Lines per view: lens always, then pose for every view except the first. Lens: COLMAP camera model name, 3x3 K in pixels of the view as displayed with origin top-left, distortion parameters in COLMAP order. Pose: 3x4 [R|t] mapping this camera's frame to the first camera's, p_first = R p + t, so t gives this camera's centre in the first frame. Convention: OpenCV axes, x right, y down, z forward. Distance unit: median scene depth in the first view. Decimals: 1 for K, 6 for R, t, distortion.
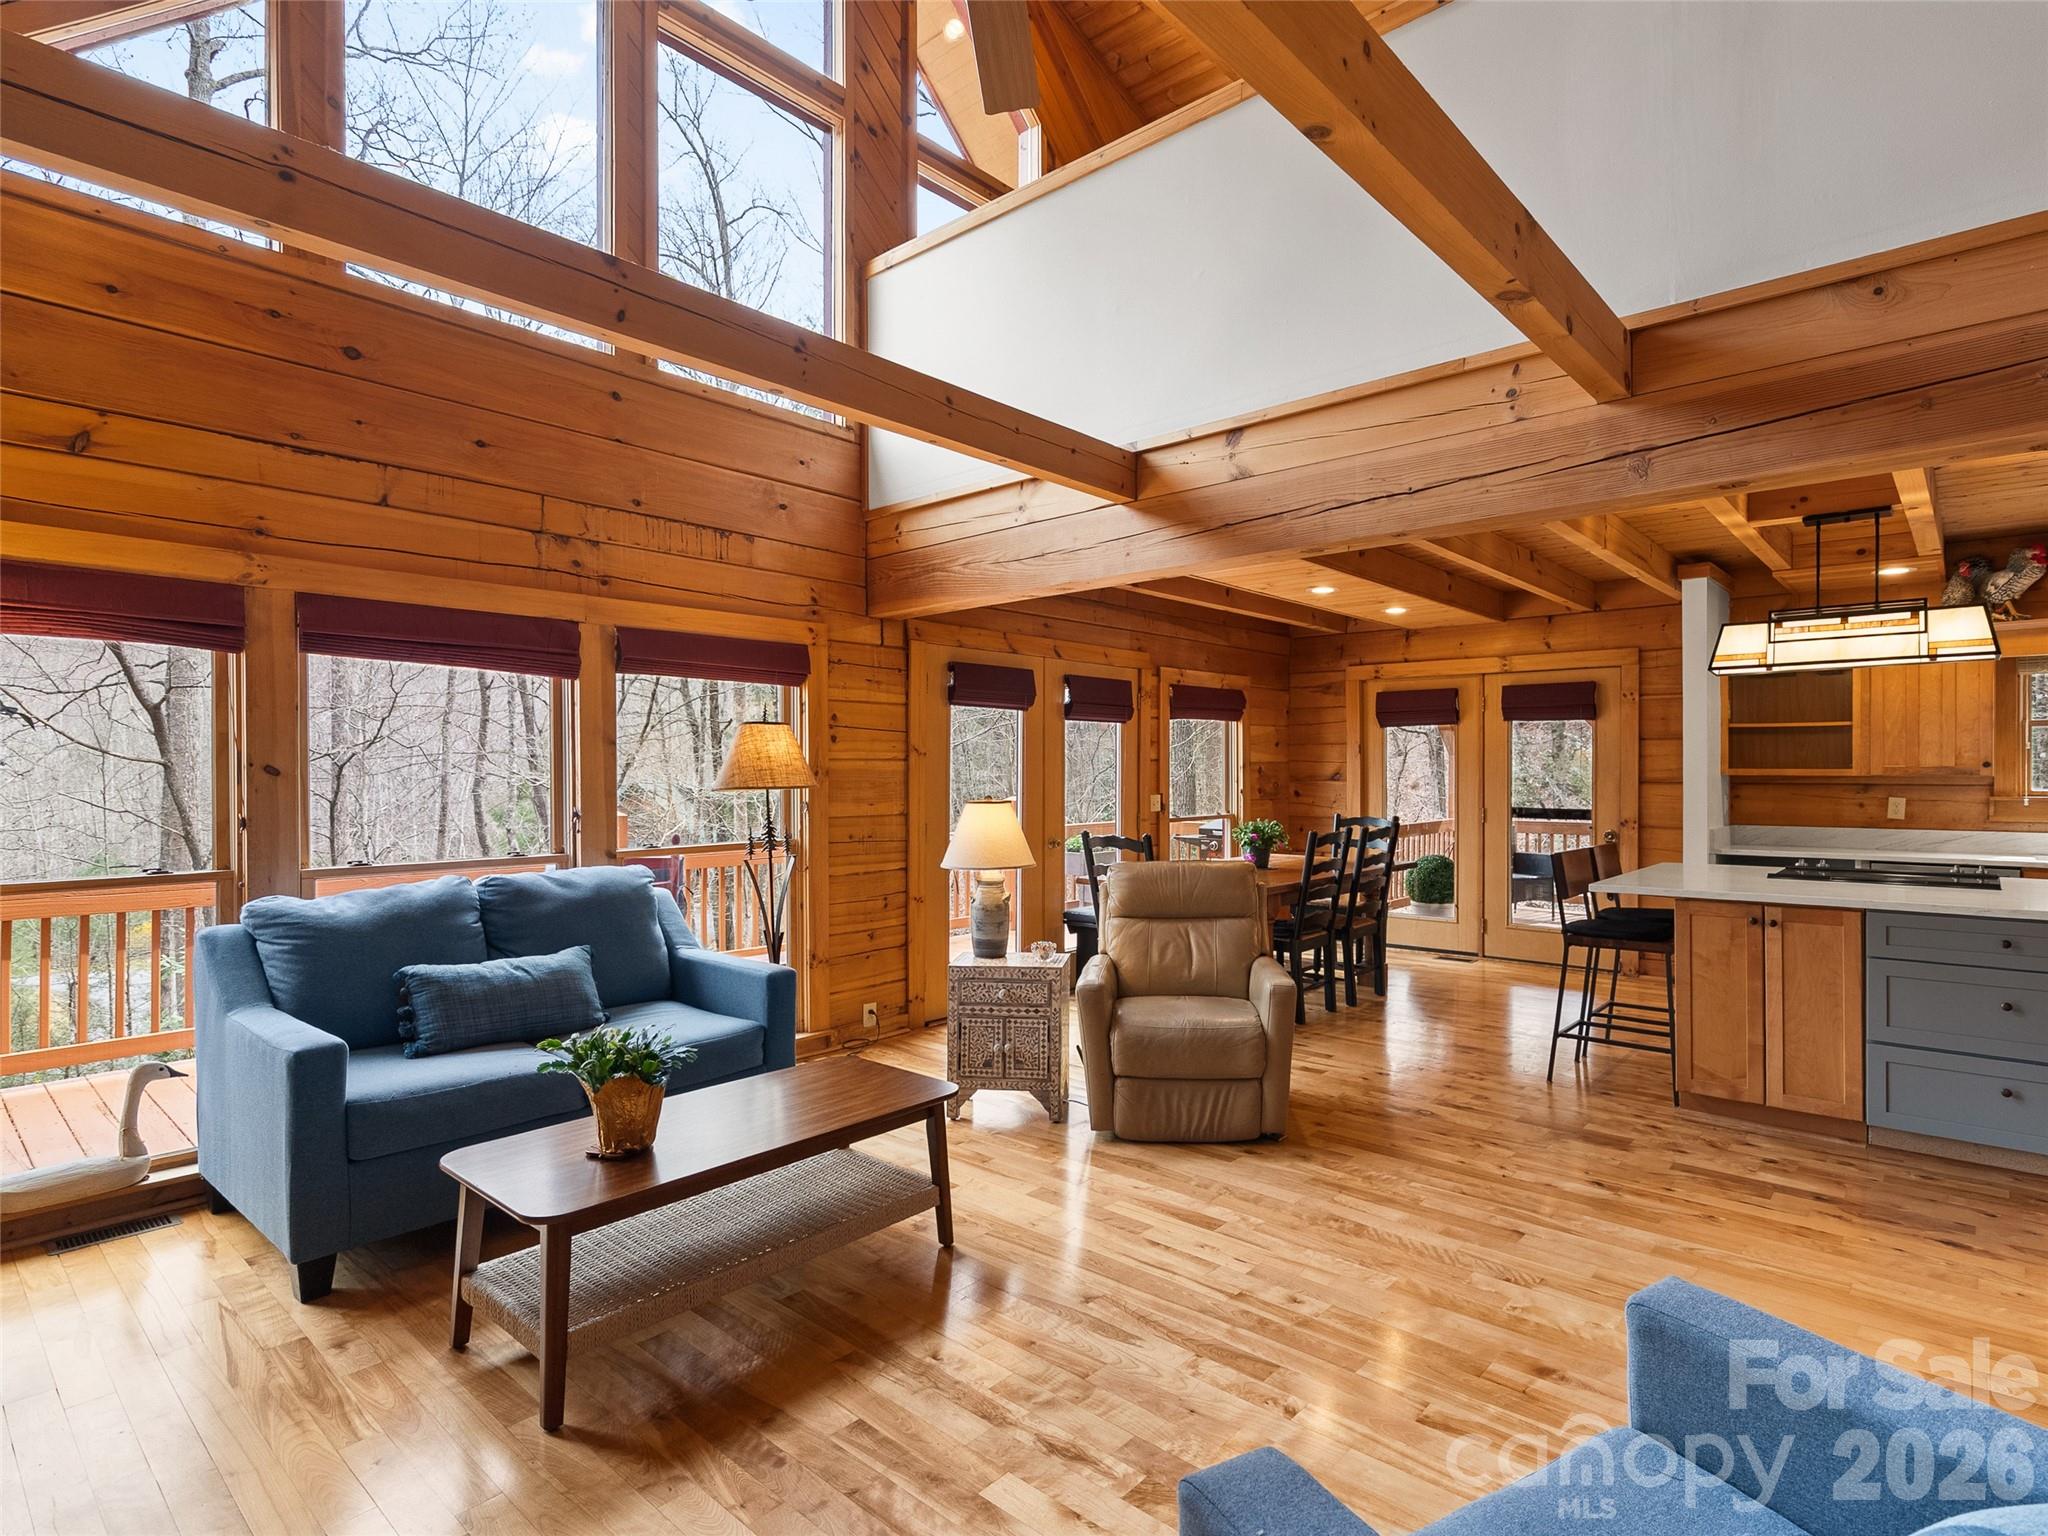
lens RADIAL K [[1072.3, 0, 1115.6], [0, 1072.3, 778.2], [0, 0, 1]] dist [0.001623, 0.001379]
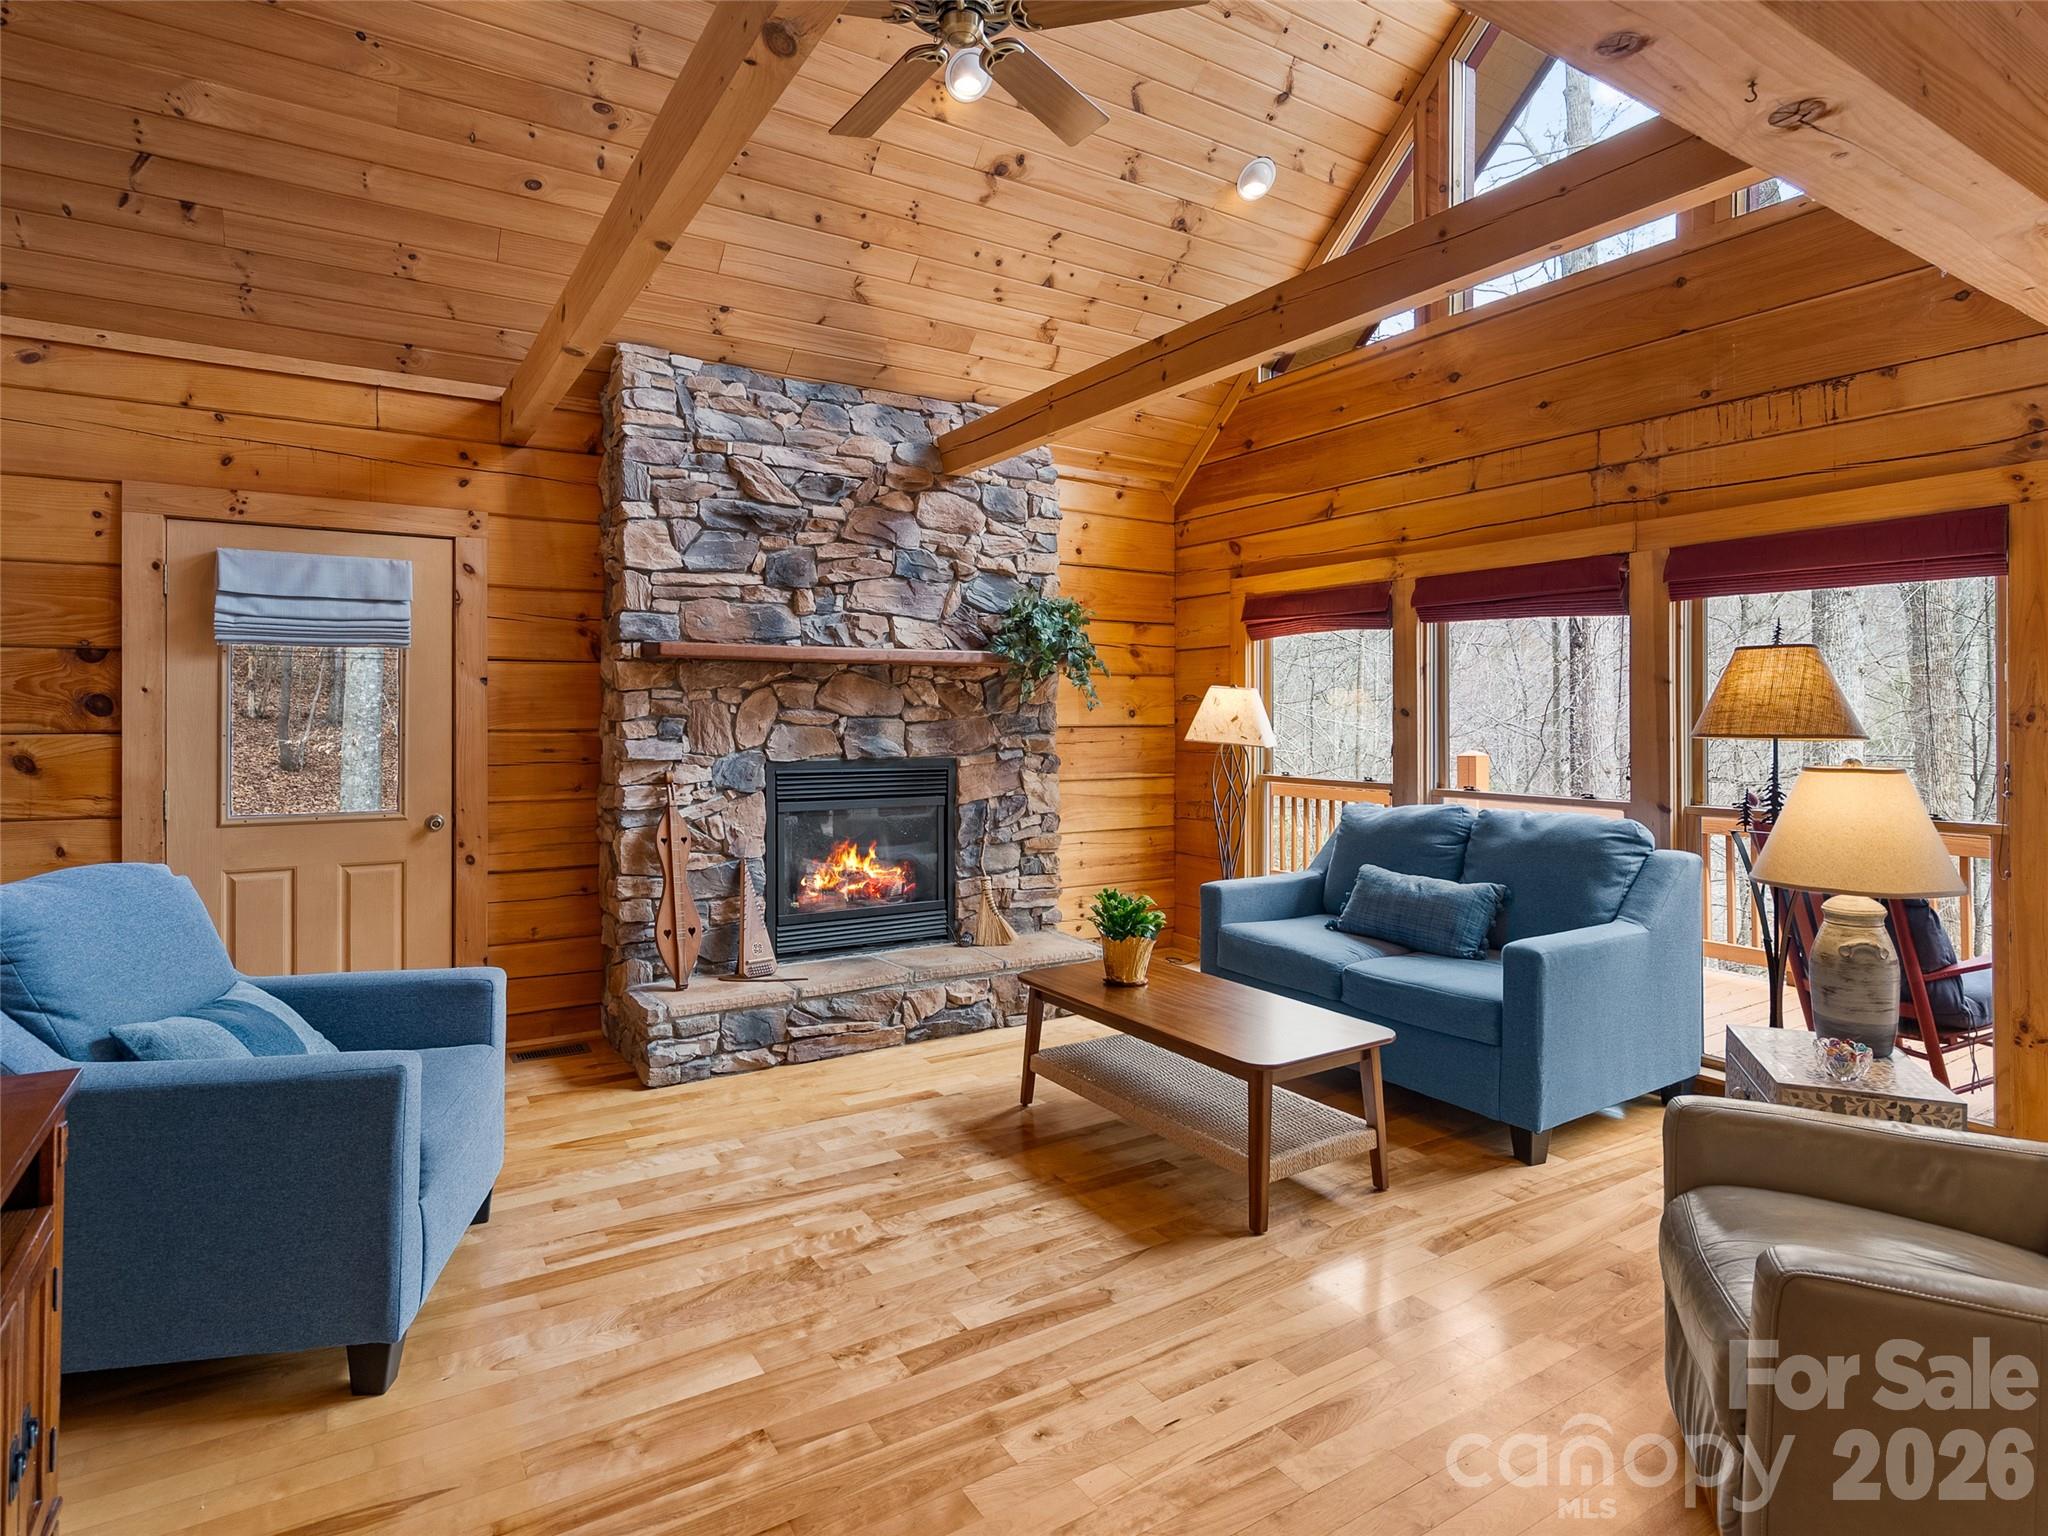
lens RADIAL K [[1072.3, 0, 953.7], [0, 1072.3, 717.5], [0, 0, 1]] dist [0.001623, 0.001379]
pose [[-0.349458, 0.002545, -0.936949, 0.416755], [-0.010076, 0.999928, 0.006474, -0.002530], [0.936898, 0.011703, -0.349407, 0.568999]]
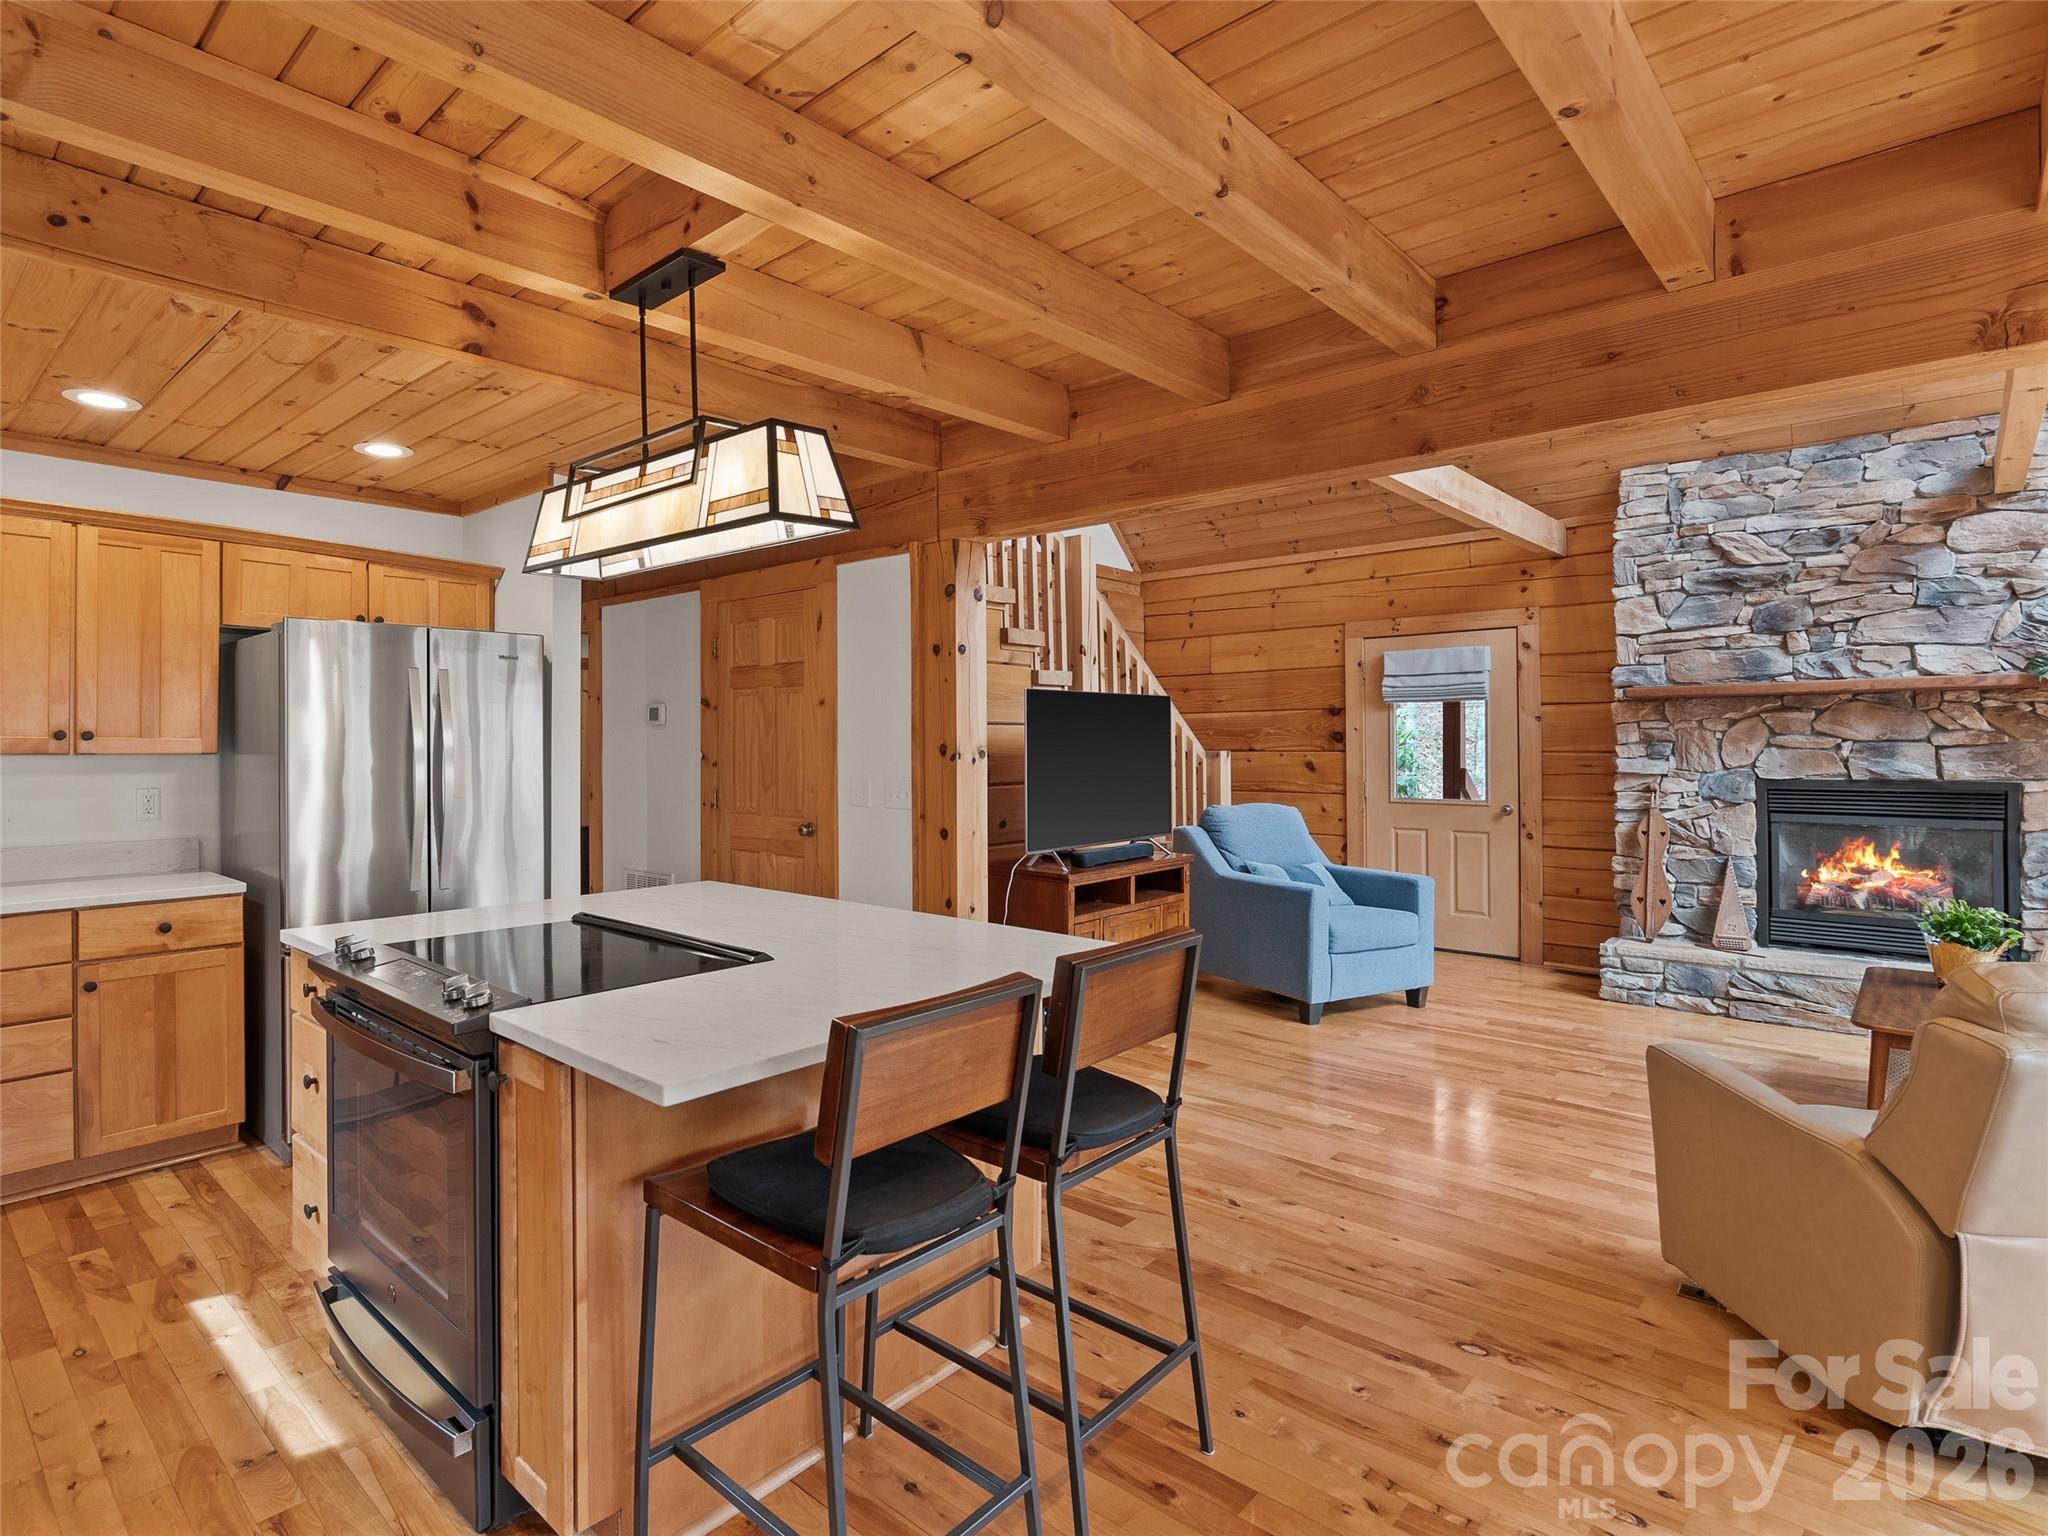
lens RADIAL K [[1072.3, 0, 878.2], [0, 1072.3, 736.1], [0, 0, 1]] dist [0.001623, 0.001379]
pose [[-0.994395, 0.007710, 0.105443, 0.401421], [0.008044, 0.999964, 0.002743, -0.009919], [-0.105418, 0.003576, -0.994422, 1.182346]]
